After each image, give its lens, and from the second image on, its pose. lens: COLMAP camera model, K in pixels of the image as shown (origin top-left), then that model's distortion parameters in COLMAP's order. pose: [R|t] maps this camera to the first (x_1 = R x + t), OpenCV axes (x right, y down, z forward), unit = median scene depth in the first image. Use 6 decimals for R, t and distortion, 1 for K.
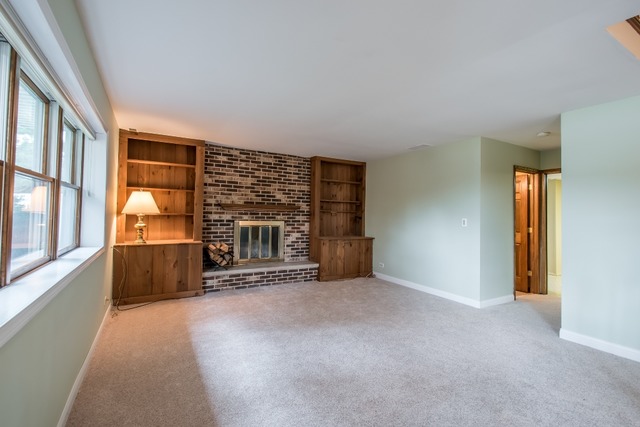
lens RADIAL K [[286.7, 0, 309.3], [0, 286.7, 209.9], [0, 0, 1]] dist [0.000298, -0.000131]
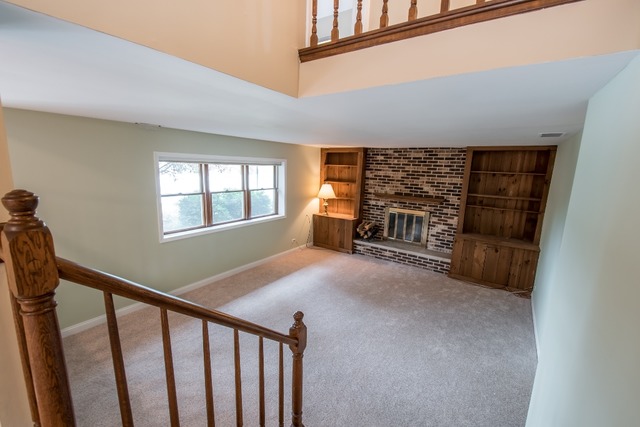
lens RADIAL K [[278.4, 0, 321.3], [0, 278.4, 217.7], [0, 0, 1]] dist [-0.000684, -0.000622]
pose [[0.423537, 0.160332, -0.891577, 0.706254], [-0.007755, 0.984818, 0.173416, -0.123464], [0.905846, -0.066534, 0.418350, 0.209042]]
